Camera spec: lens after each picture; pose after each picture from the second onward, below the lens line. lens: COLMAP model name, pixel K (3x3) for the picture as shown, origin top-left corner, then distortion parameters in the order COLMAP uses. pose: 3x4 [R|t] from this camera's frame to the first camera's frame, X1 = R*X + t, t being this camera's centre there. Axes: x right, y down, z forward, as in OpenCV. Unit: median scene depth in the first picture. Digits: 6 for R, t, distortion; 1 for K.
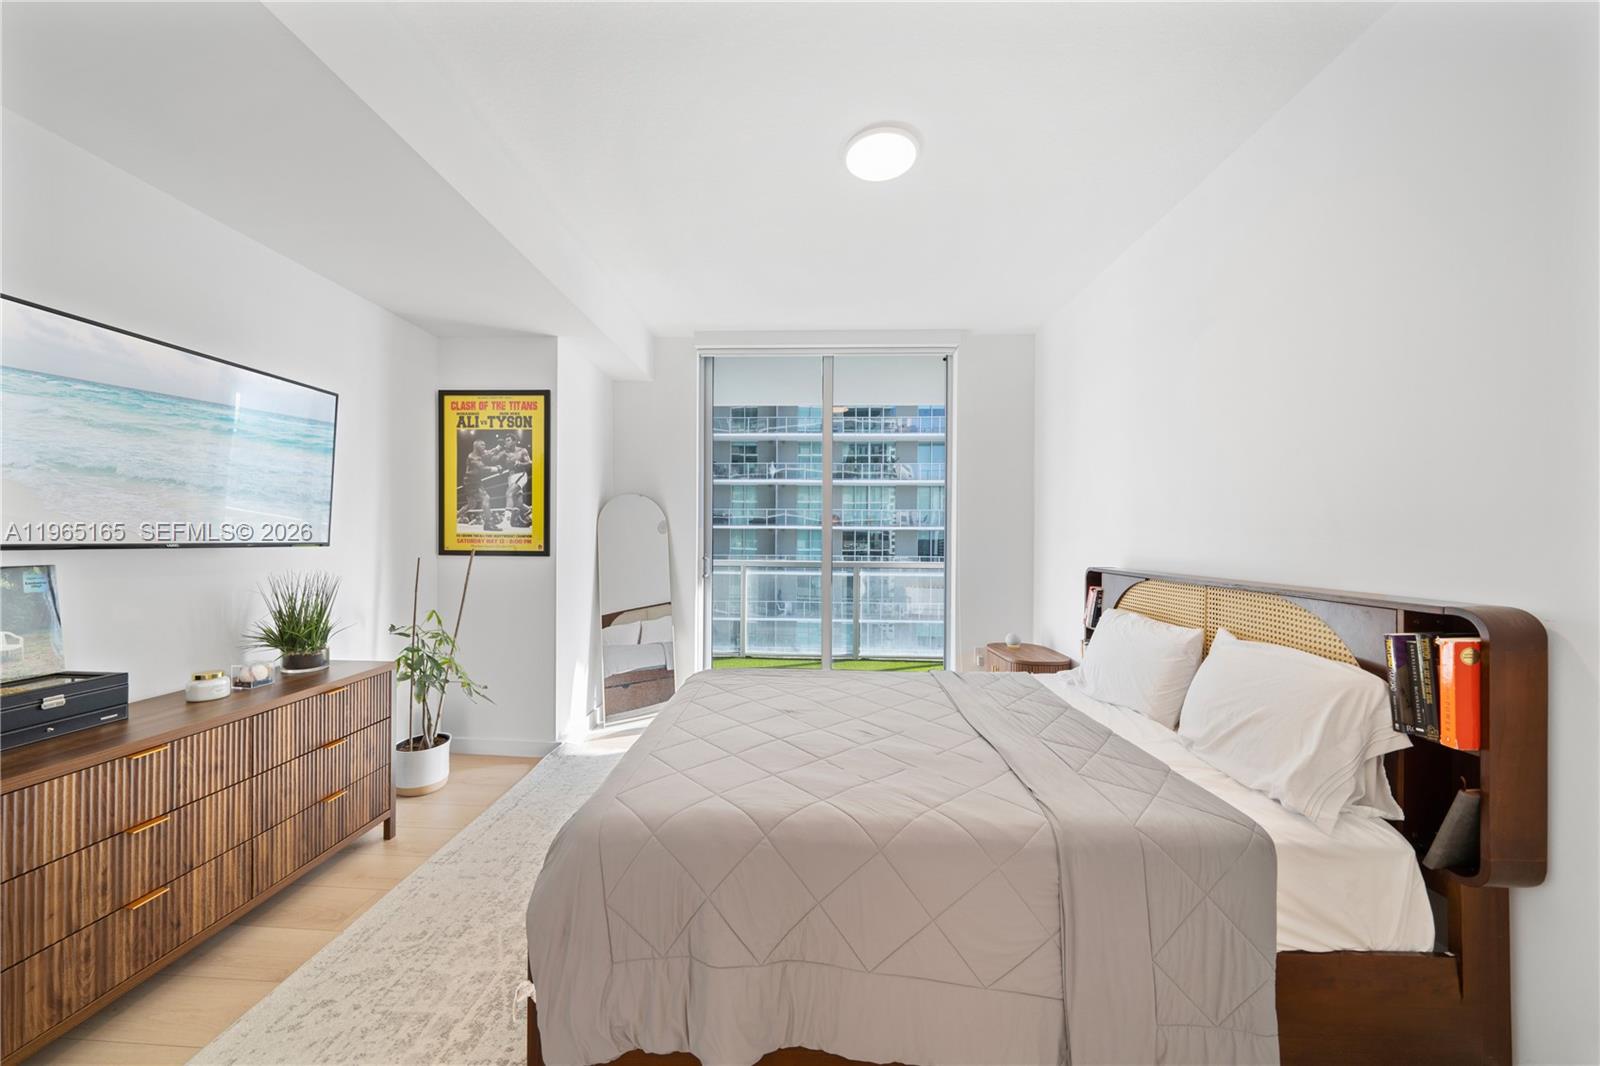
lens RADIAL K [[538.6, 0, 800.0], [0, 538.6, 533.0], [0, 0, 1]] dist [0.000282, 0.000016]
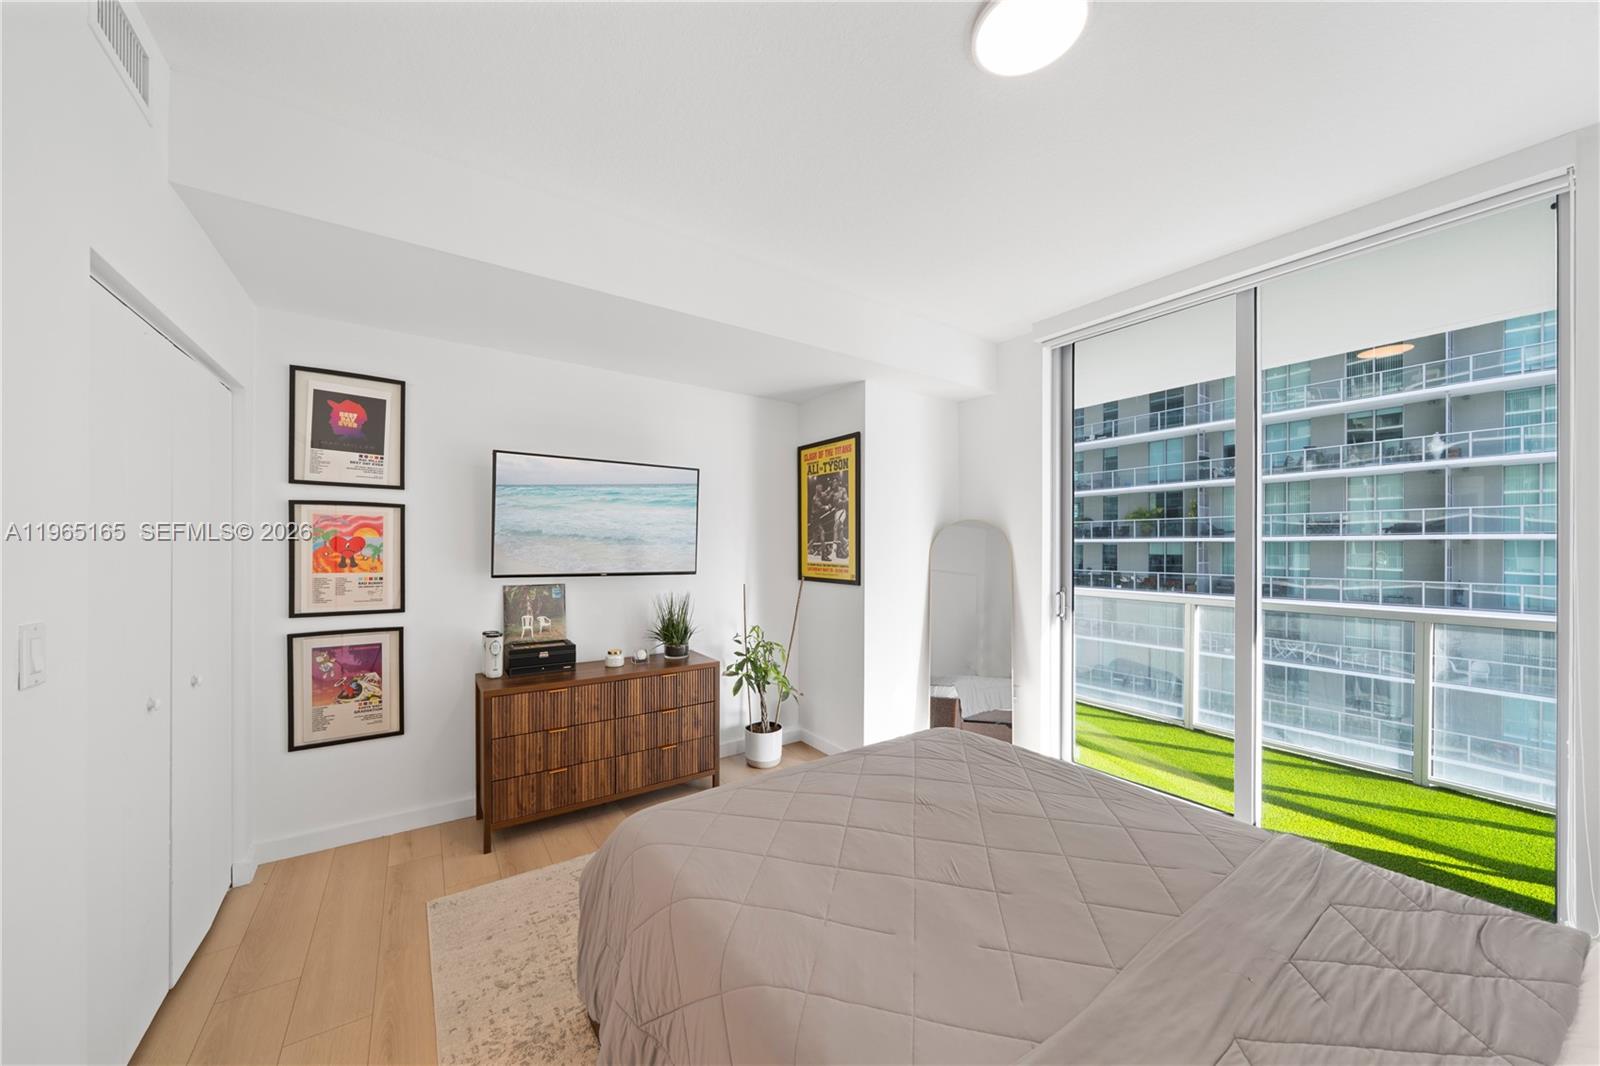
lens RADIAL K [[558.8, 0, 803.6], [0, 558.8, 544.4], [0, 0, 1]] dist [0.001479, 0.000151]
pose [[0.598130, -0.006406, -0.801374, 0.366445], [0.004699, 0.999979, -0.004486, -0.034668], [0.801386, -0.001082, 0.598147, 0.239718]]
